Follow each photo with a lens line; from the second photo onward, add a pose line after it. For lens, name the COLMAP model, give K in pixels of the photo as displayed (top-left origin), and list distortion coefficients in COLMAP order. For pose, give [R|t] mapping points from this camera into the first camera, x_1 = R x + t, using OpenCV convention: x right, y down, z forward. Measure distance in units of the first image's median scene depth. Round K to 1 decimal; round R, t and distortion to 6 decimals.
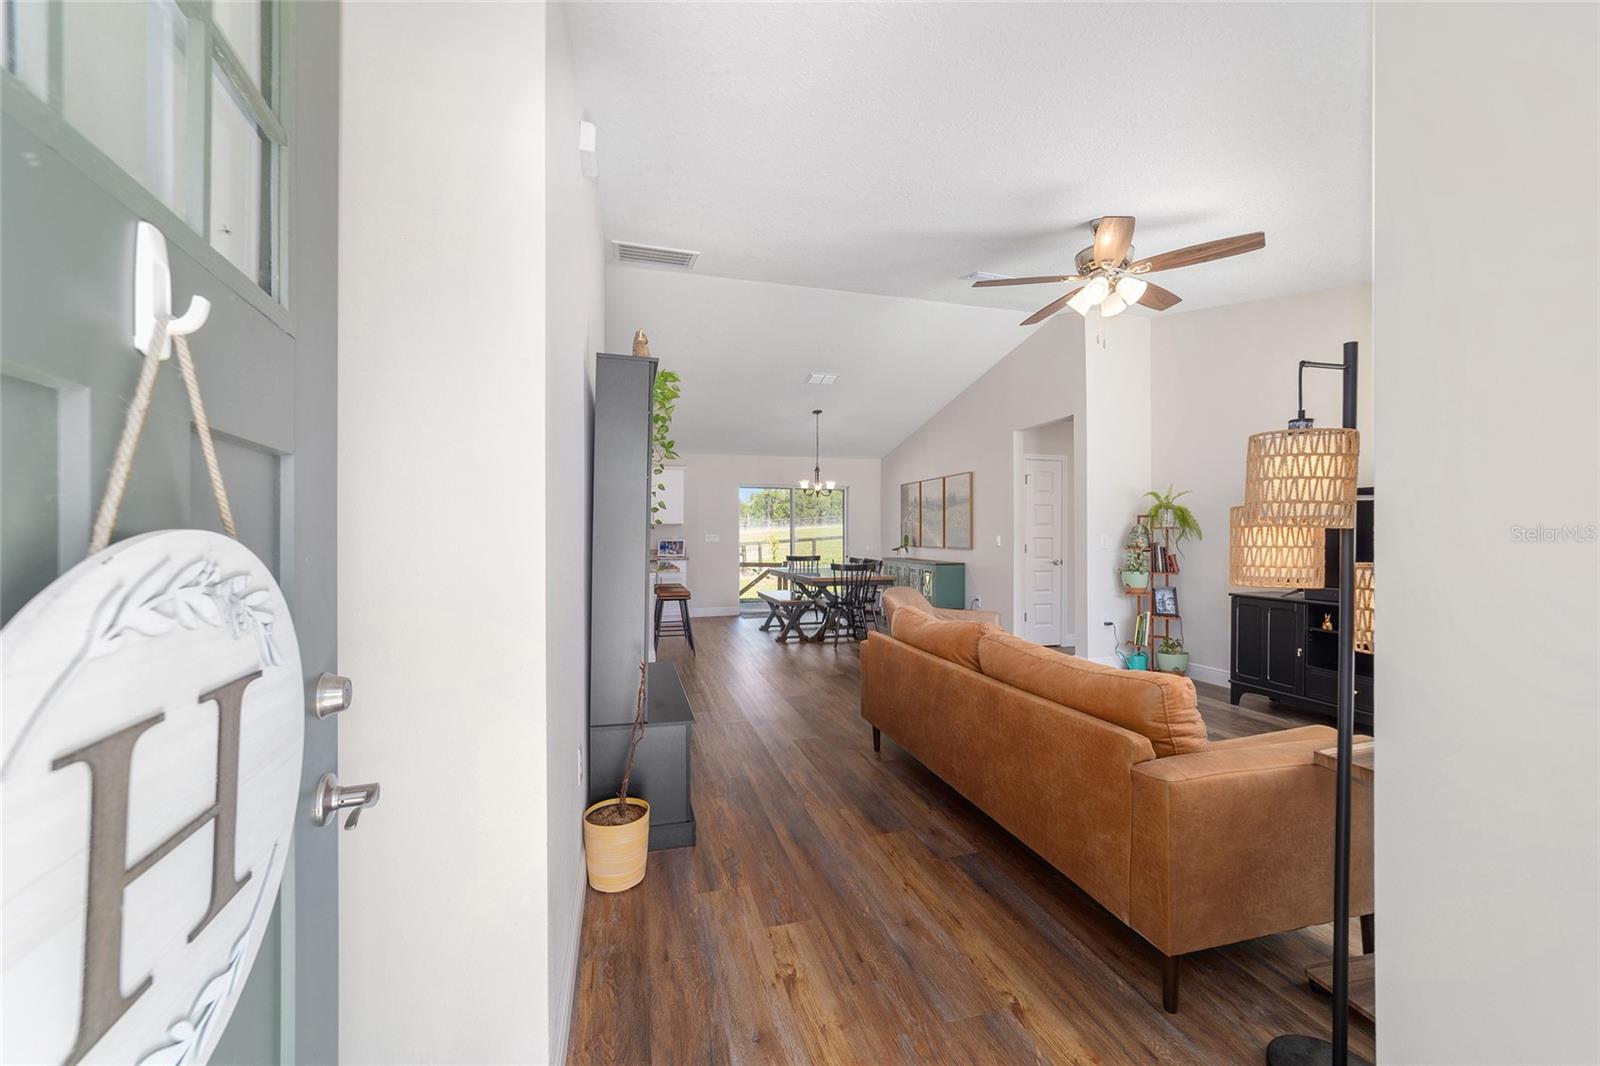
lens RADIAL K [[613.9, 0, 797.3], [0, 613.9, 528.8], [0, 0, 1]] dist [-0.020006, 0.009427]
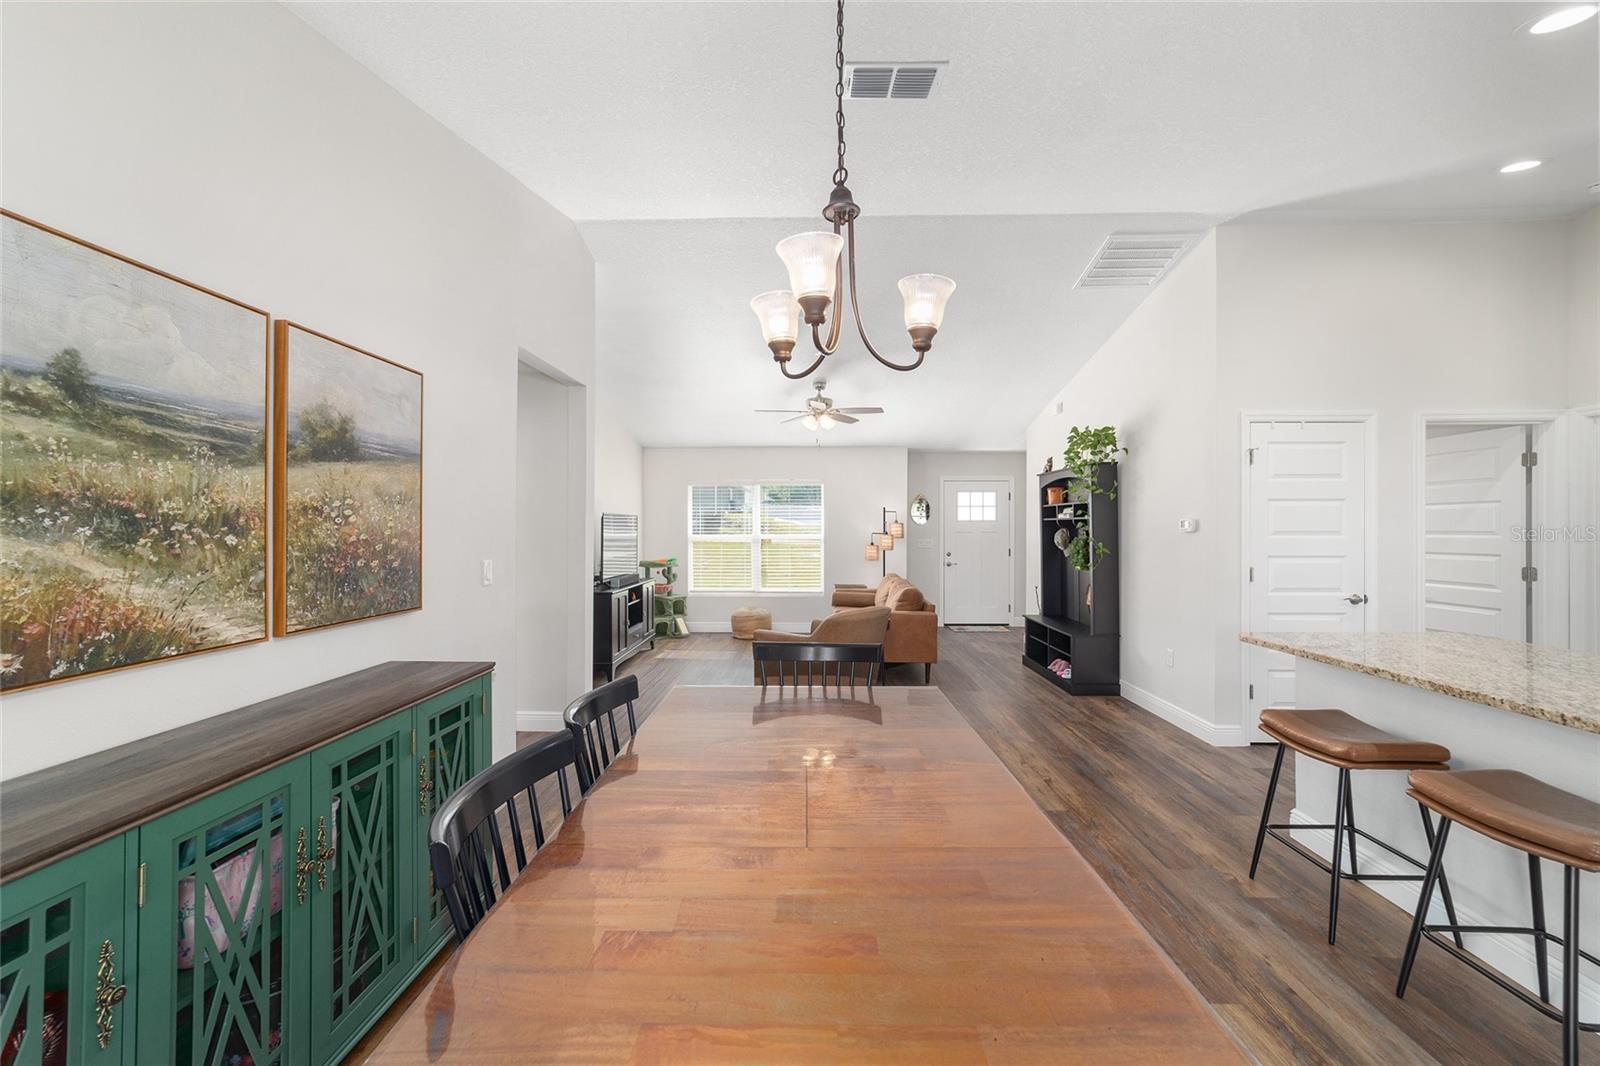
lens RADIAL K [[613.9, 0, 797.3], [0, 613.9, 528.8], [0, 0, 1]] dist [-0.020006, 0.009427]
pose [[-0.956091, -0.001883, 0.293063, -0.006304], [-0.004075, 0.999968, -0.006869, -0.011011], [-0.293041, -0.007762, -0.956069, 1.624116]]
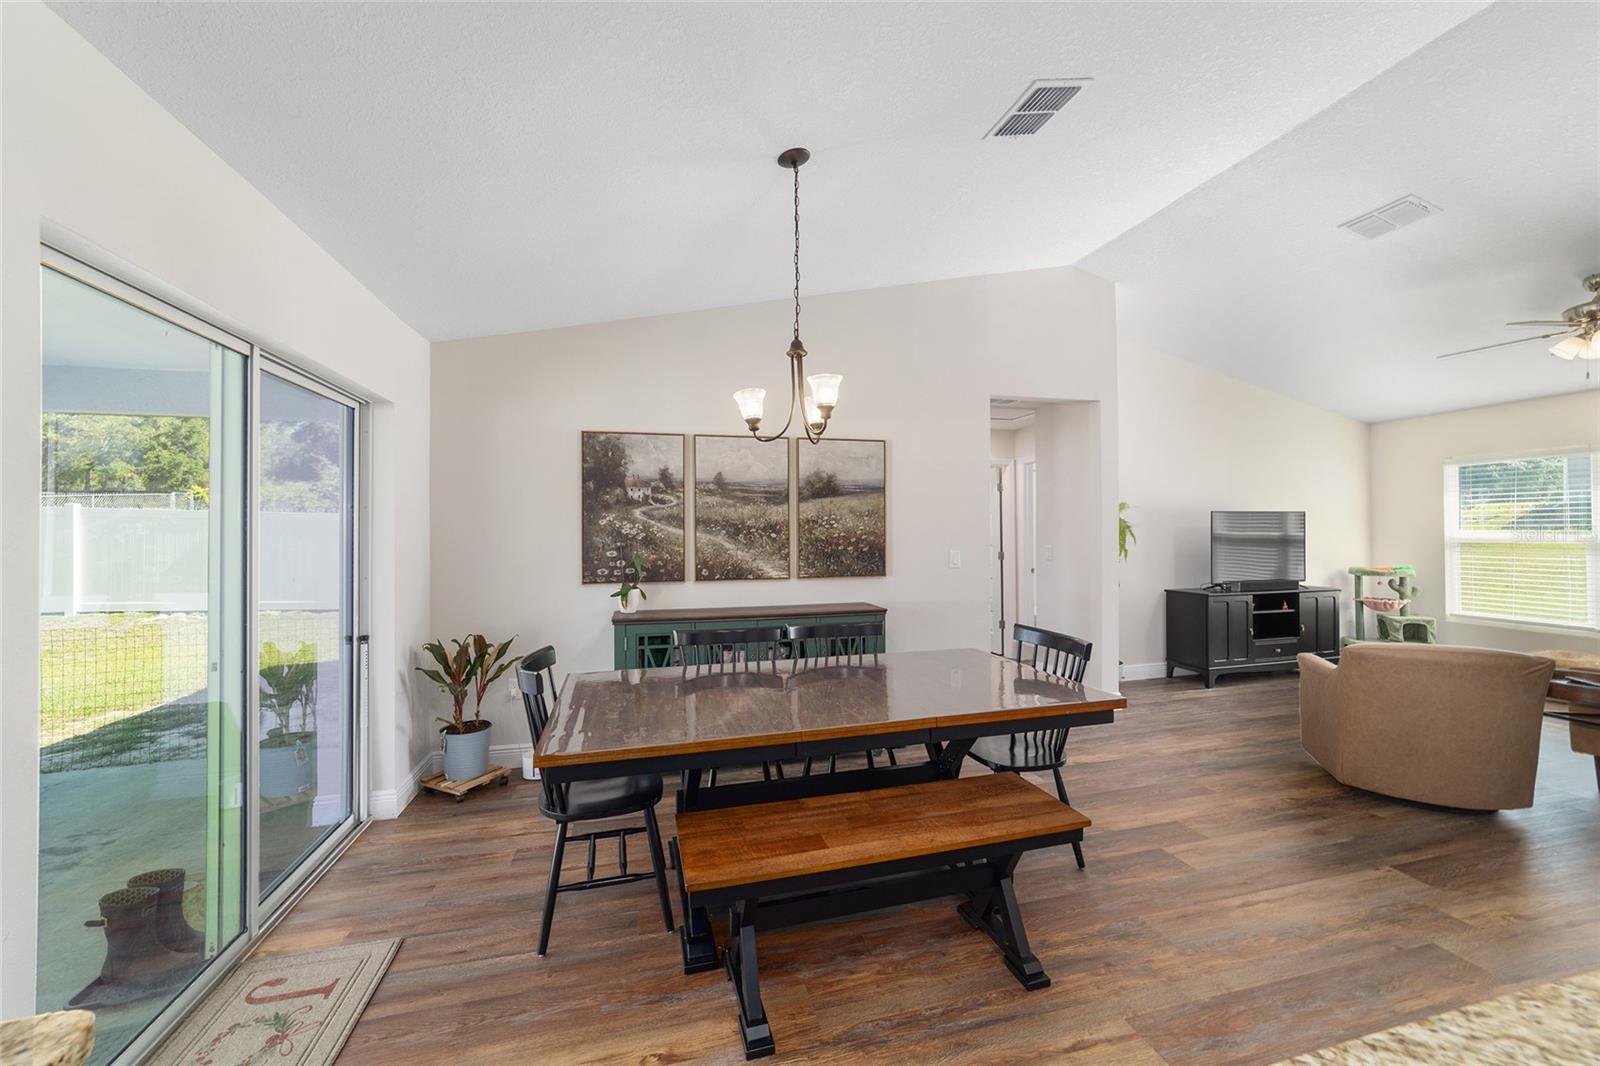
lens RADIAL K [[613.9, 0, 797.3], [0, 613.9, 528.8], [0, 0, 1]] dist [-0.020006, 0.009427]
pose [[0.013097, 0.002584, 0.999911, -0.370051], [-0.000315, 0.999997, -0.002580, -0.012294], [-0.999914, -0.000281, 0.013098, 1.393964]]
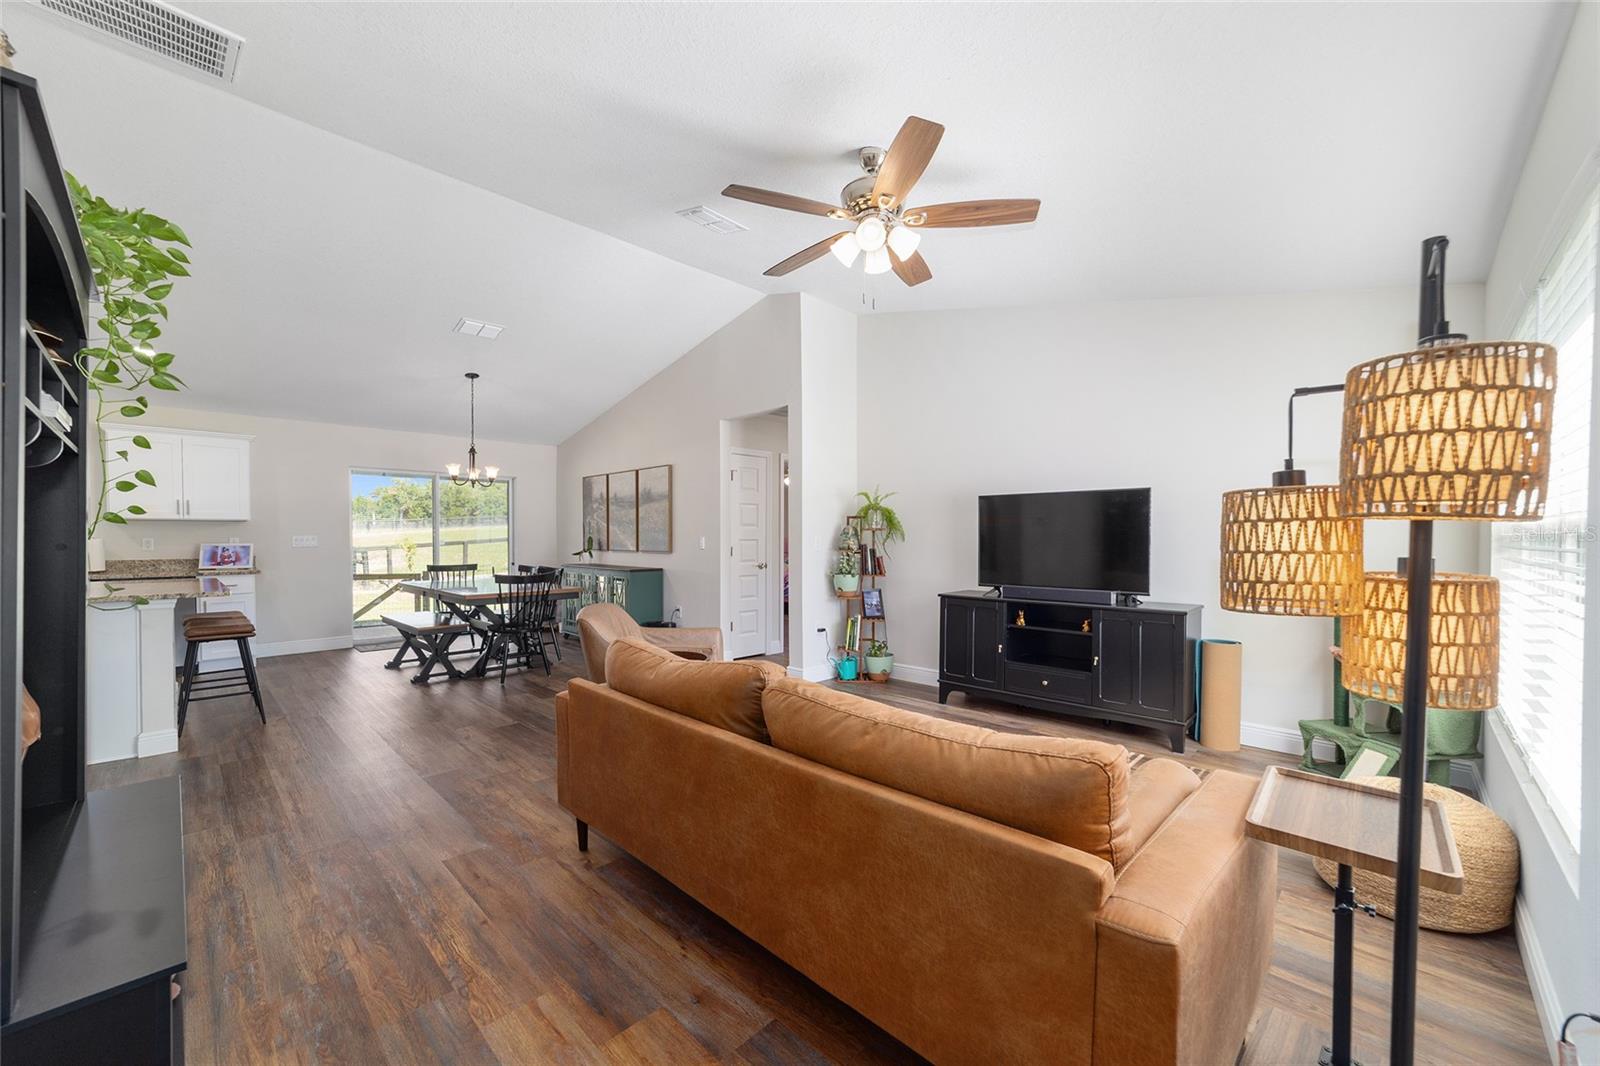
lens RADIAL K [[615.7, 0, 798.8], [0, 615.7, 548.4], [0, 0, 1]] dist [-0.011508, 0.000458]
pose [[0.864390, -0.009780, 0.502727, -0.002219], [-0.004296, 0.999631, 0.026834, 0.002803], [-0.502804, -0.025355, 0.864029, 0.185618]]
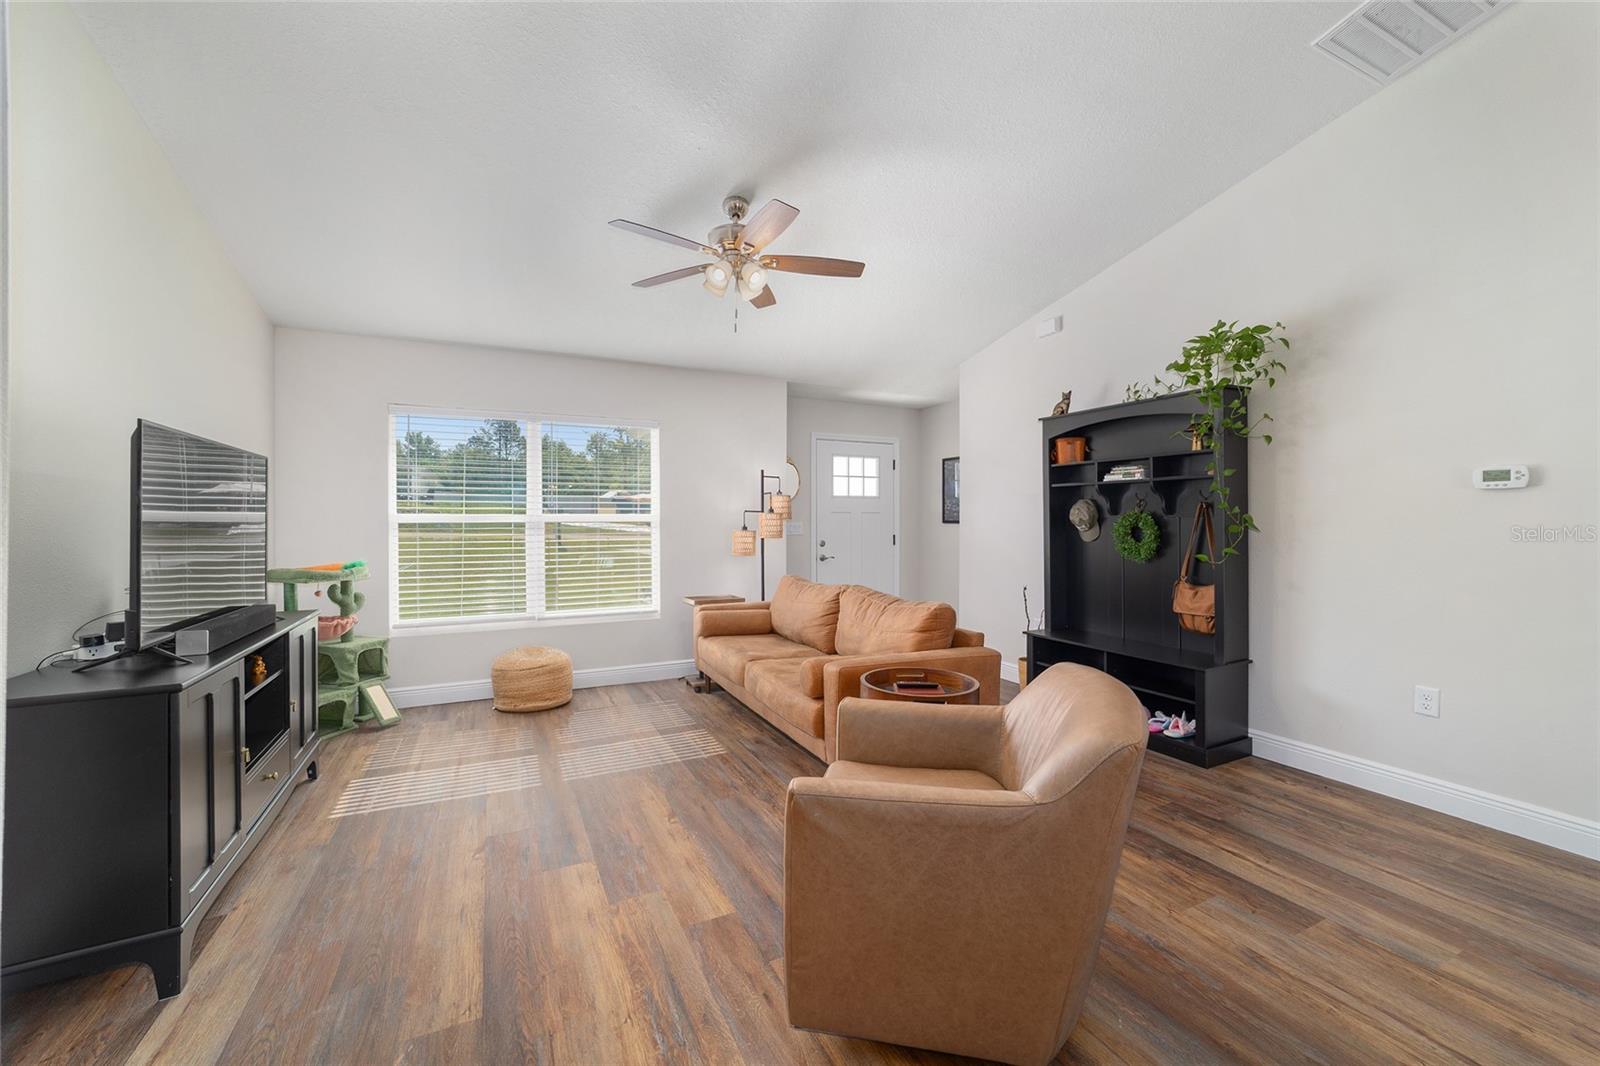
lens RADIAL K [[629.0, 0, 802.3], [0, 629.0, 528.2], [0, 0, 1]] dist [-0.009188, 0.000083]
pose [[-0.983090, 0.002508, -0.183108, 0.320637], [0.002187, 0.999996, 0.001957, 0.011342], [0.183112, 0.001524, -0.983091, 1.126630]]
